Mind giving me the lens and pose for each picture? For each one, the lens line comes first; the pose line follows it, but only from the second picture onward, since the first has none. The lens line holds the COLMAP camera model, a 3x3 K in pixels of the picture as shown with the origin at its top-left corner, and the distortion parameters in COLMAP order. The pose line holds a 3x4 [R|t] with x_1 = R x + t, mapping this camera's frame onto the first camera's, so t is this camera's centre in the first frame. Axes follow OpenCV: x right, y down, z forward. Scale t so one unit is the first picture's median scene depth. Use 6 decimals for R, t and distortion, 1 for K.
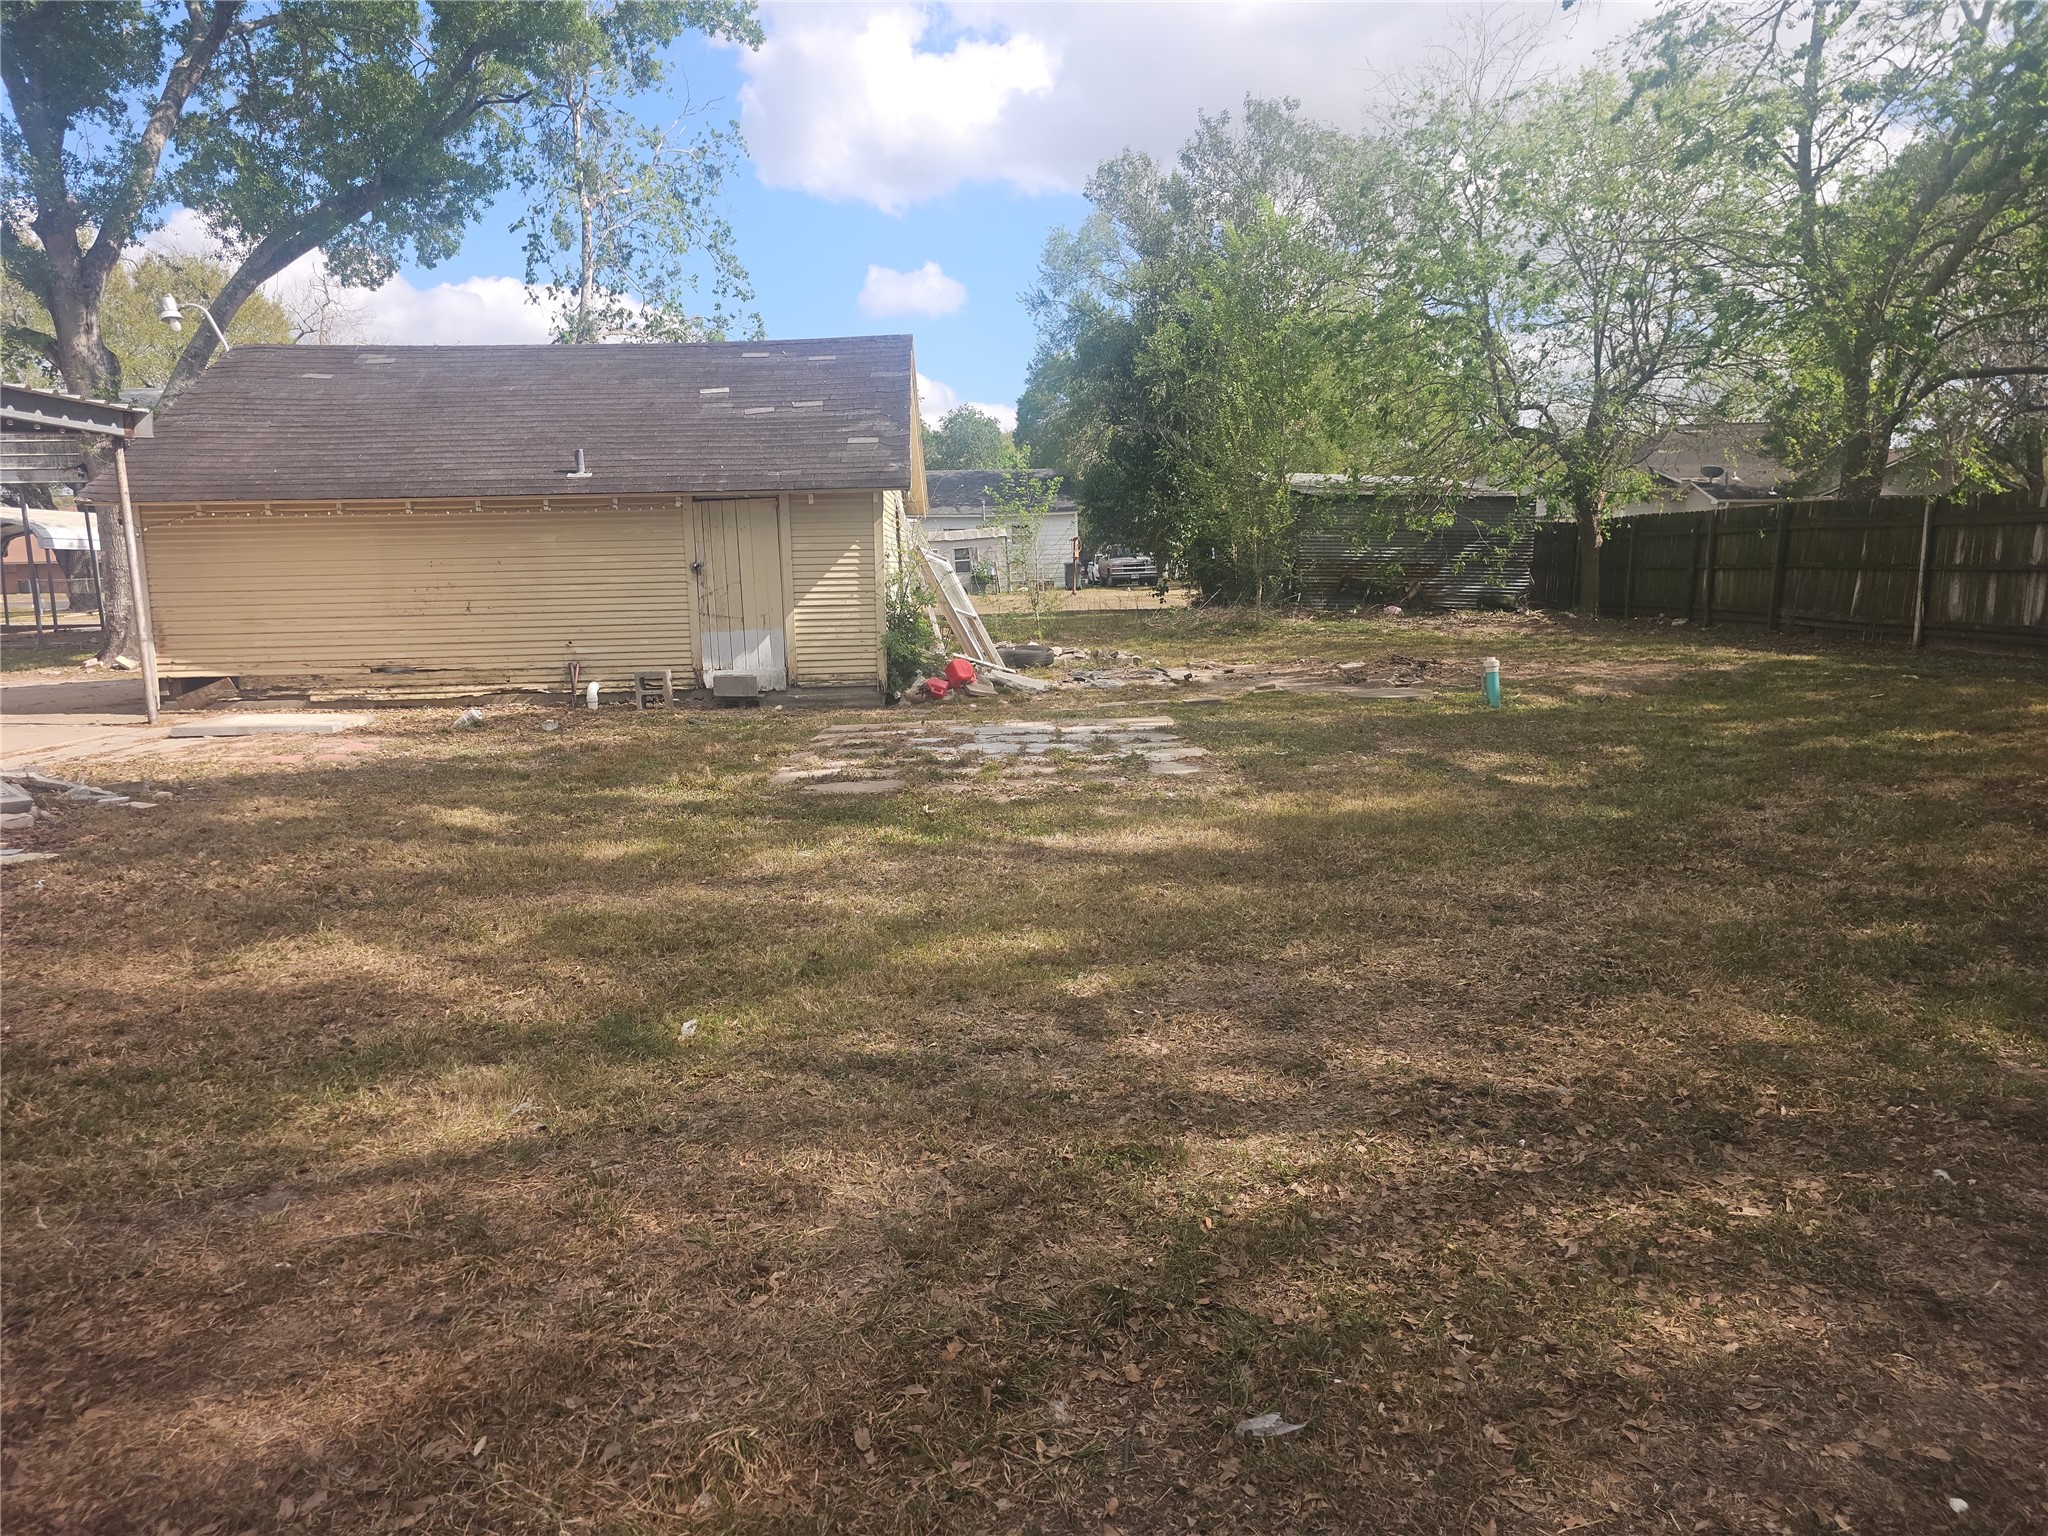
lens RADIAL K [[1340.5, 0, 995.4], [0, 1340.5, 748.2], [0, 0, 1]] dist [0.067297, -0.048417]
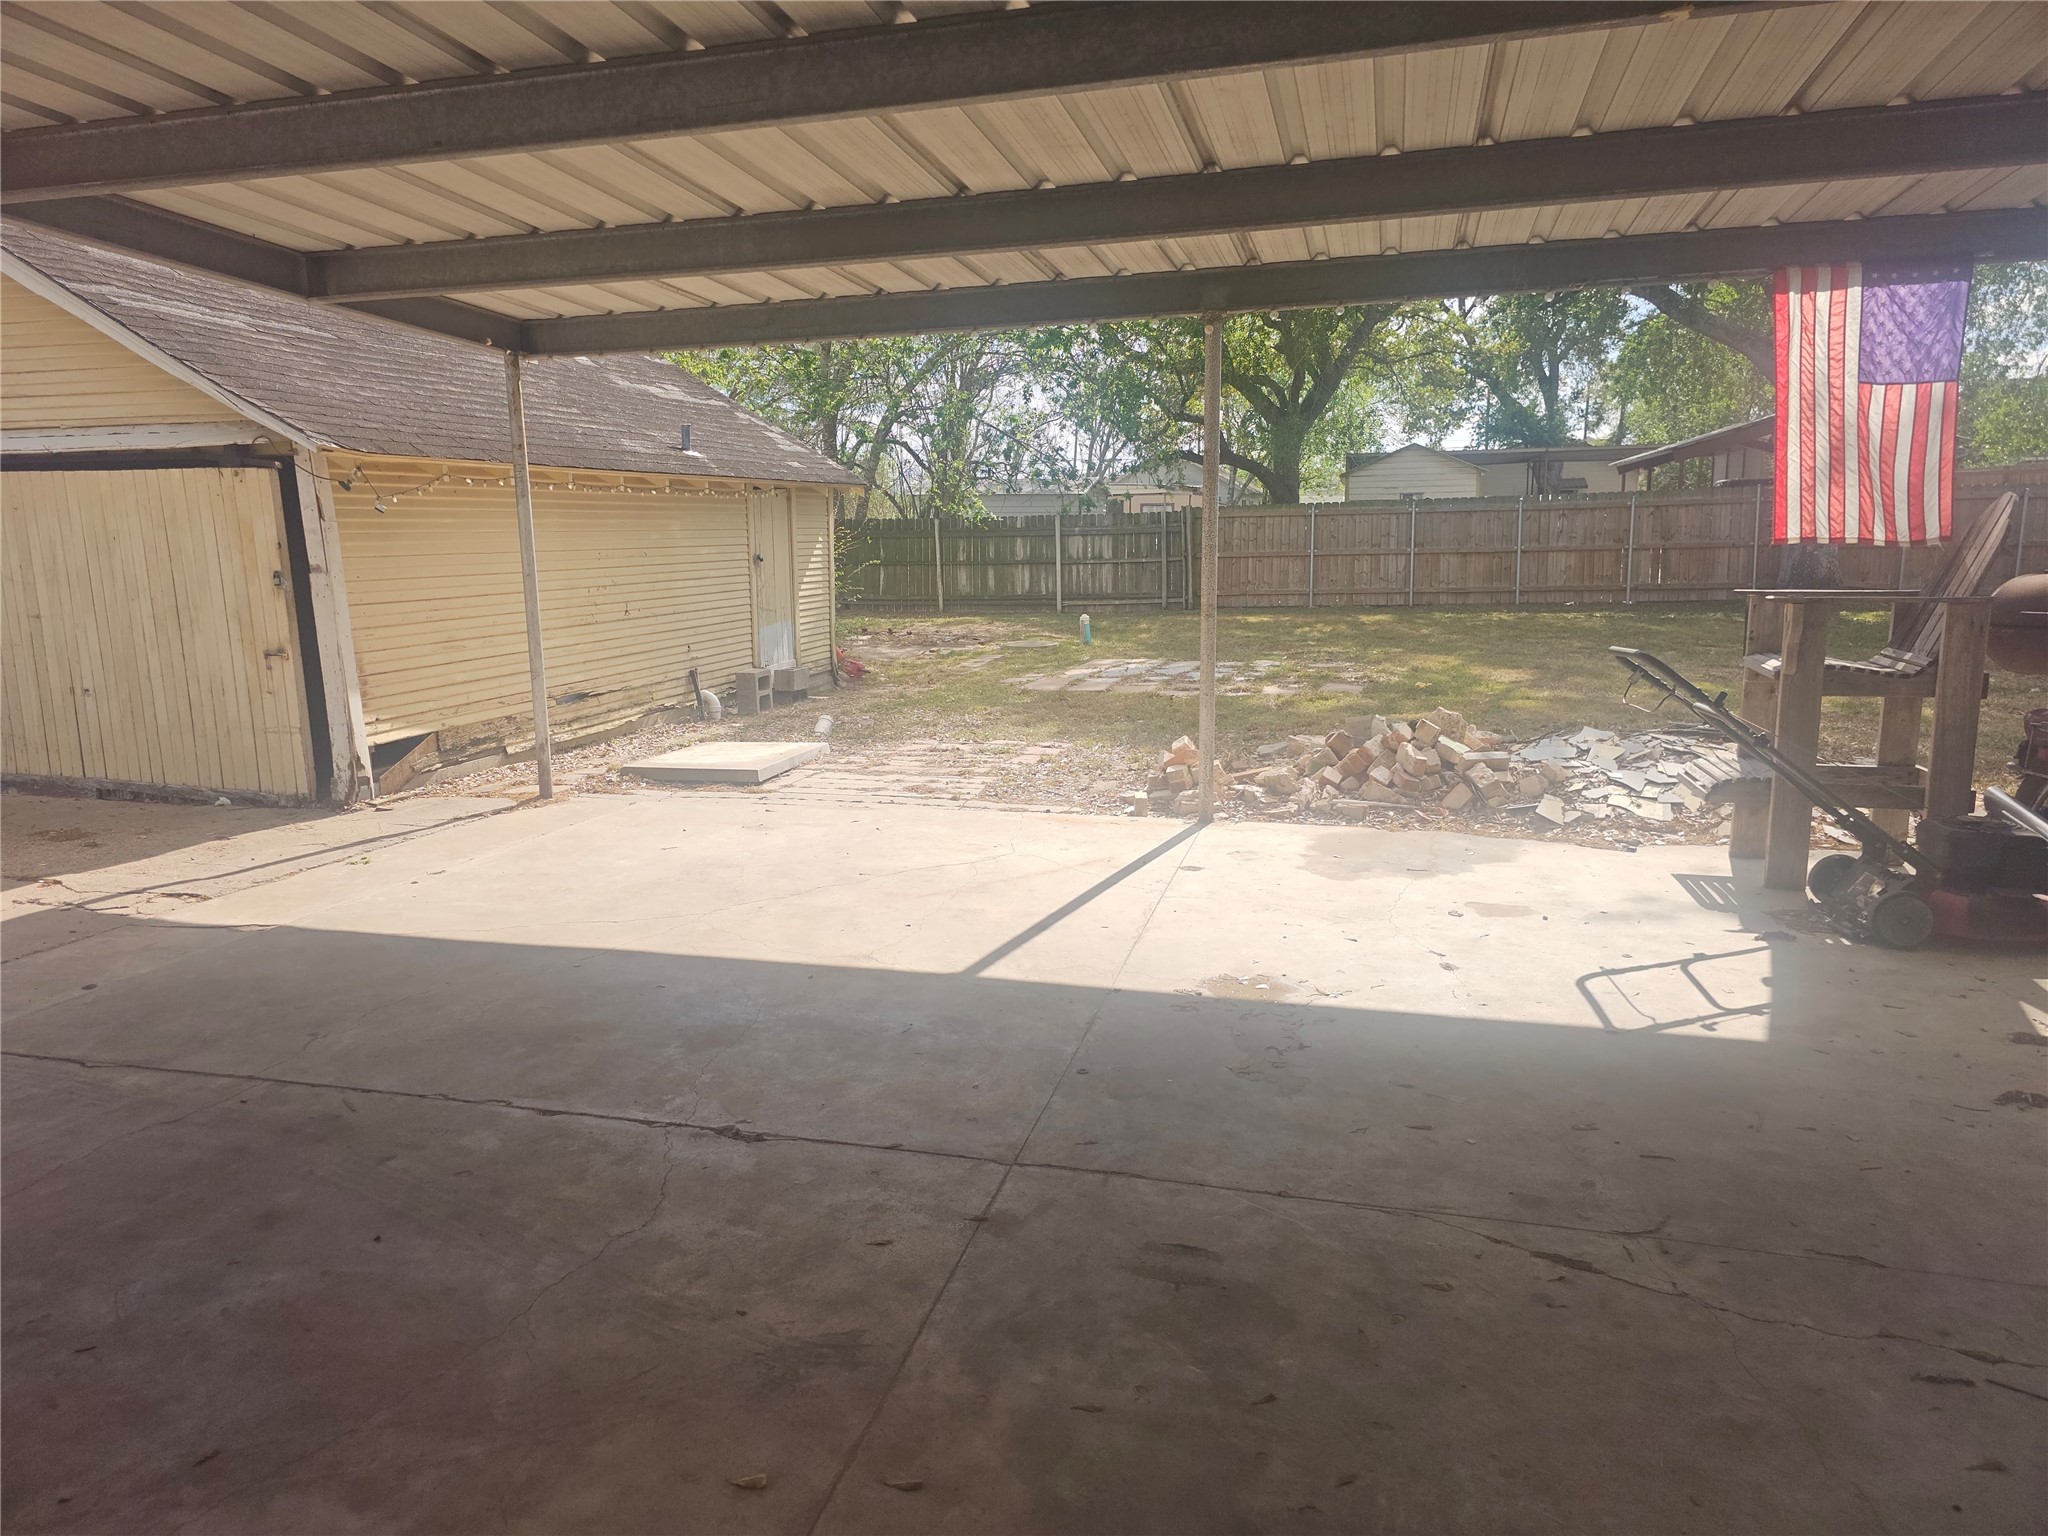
lens RADIAL K [[1340.5, 0, 995.4], [0, 1340.5, 748.2], [0, 0, 1]] dist [0.067297, -0.048417]
pose [[0.315814, -0.134896, 0.939183, -1.074896], [0.144203, 0.985167, 0.093010, -0.066101], [-0.937799, 0.106059, 0.330582, 0.537222]]
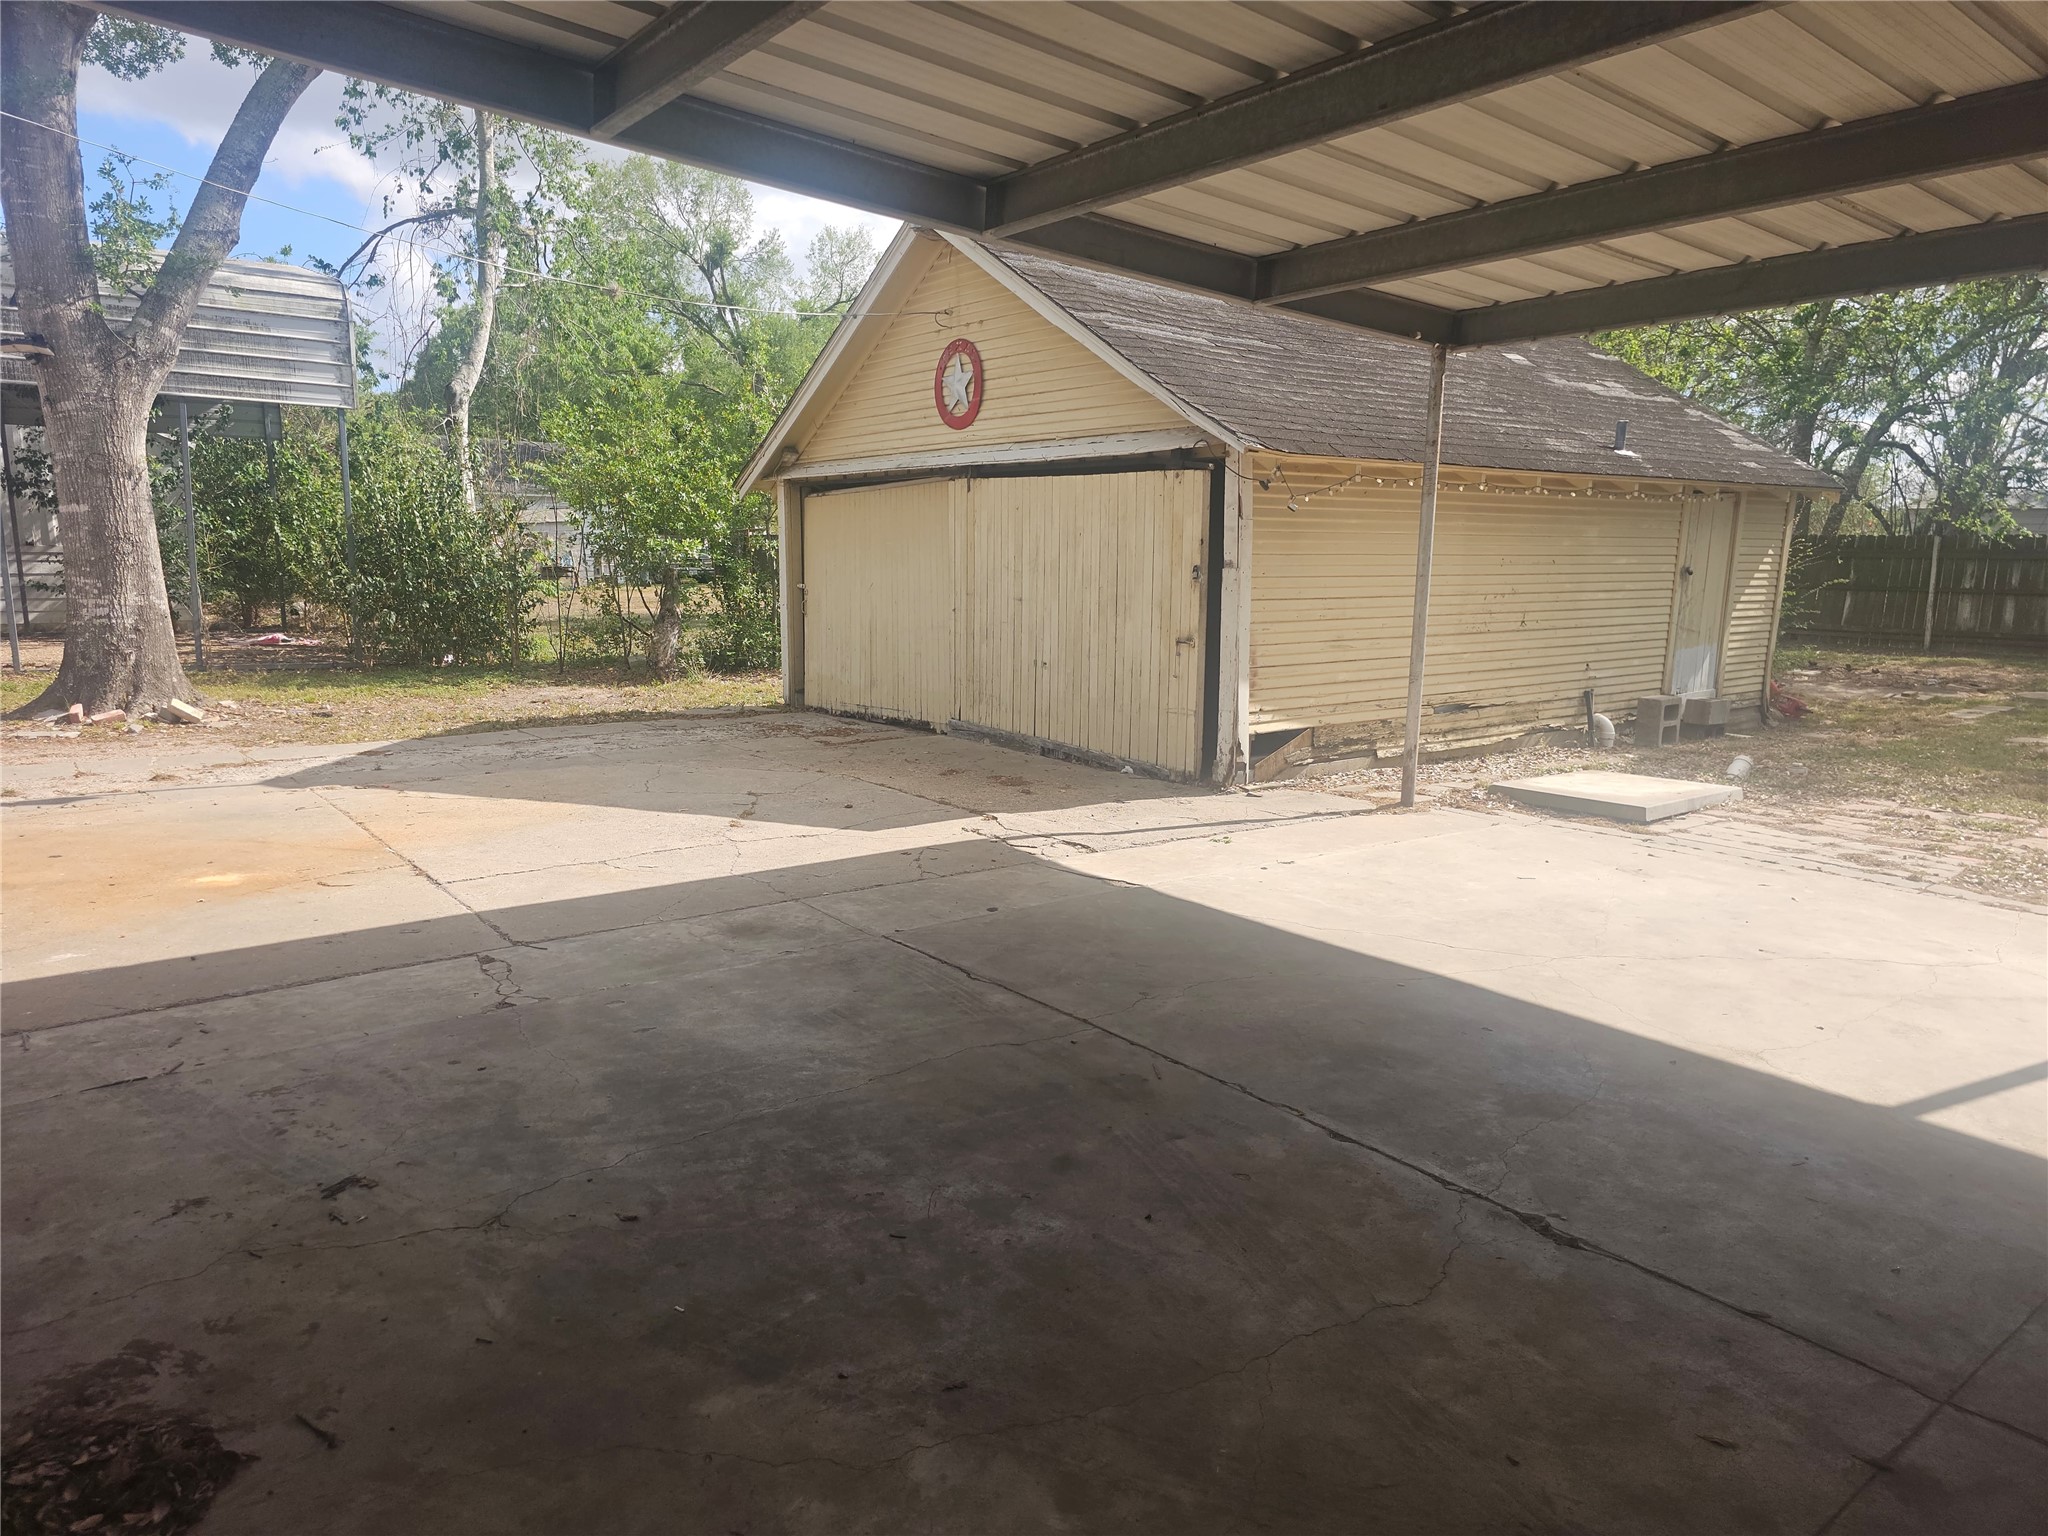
lens RADIAL K [[1334.0, 0, 1018.6], [0, 1334.0, 795.9], [0, 0, 1]] dist [0.053847, -0.046799]
pose [[0.813506, -0.073605, 0.576880, -1.049136], [0.051691, 0.997184, 0.054339, -0.061972], [-0.579255, -0.014386, 0.815019, 0.549469]]
